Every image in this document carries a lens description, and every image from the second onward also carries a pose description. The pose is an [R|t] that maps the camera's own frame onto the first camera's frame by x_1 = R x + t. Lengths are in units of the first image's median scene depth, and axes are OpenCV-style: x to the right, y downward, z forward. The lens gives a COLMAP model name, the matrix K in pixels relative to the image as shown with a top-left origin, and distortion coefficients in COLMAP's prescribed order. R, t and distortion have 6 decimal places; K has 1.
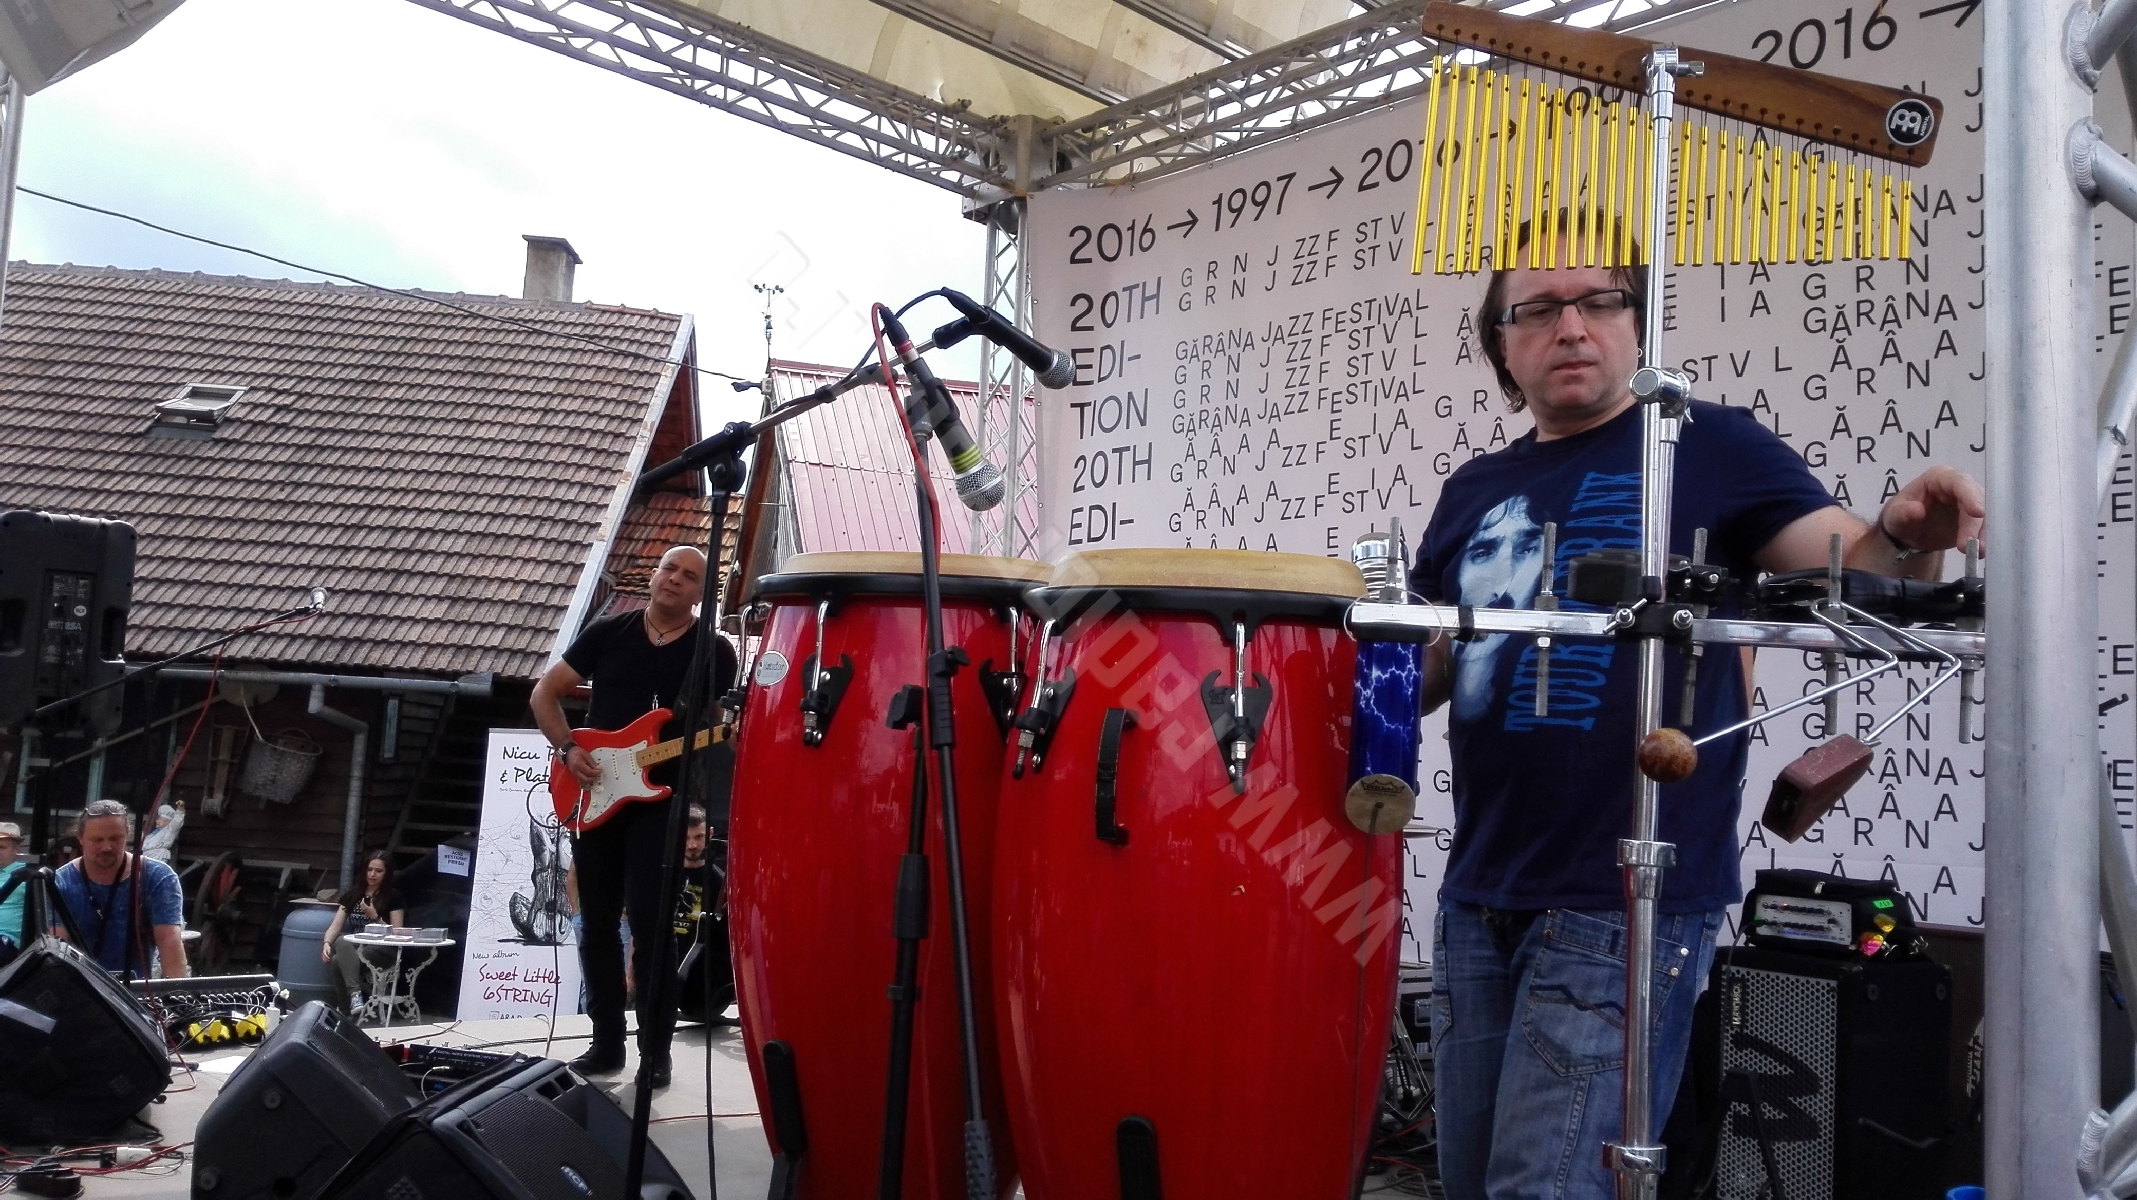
lens RADIAL K [[1819.4, 0, 1066.8], [0, 1819.4, 703.1], [0, 0, 1]] dist [0.090708, -0.201451]
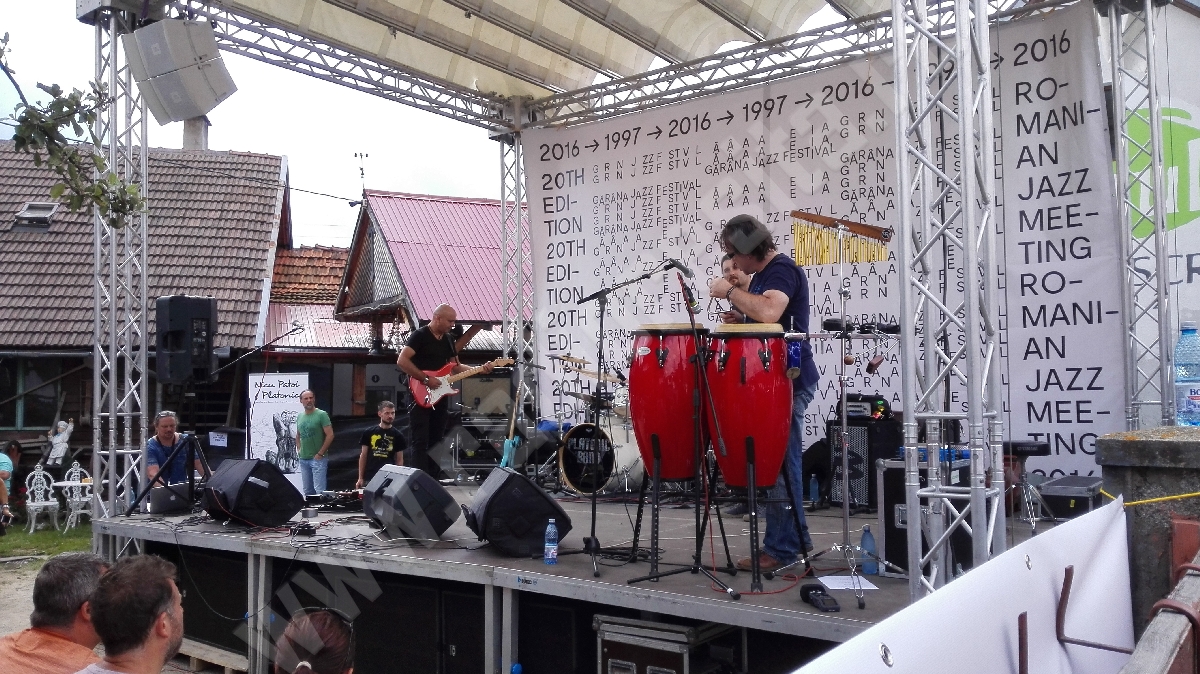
lens RADIAL K [[1021.6, 0, 599.1], [0, 1021.6, 394.9], [0, 0, 1]] dist [0.090708, -0.201451]
pose [[0.985473, -0.058245, 0.159535, -0.150553], [0.049587, 0.997100, 0.057727, -0.013887], [-0.162434, -0.048977, 0.985503, -0.317828]]
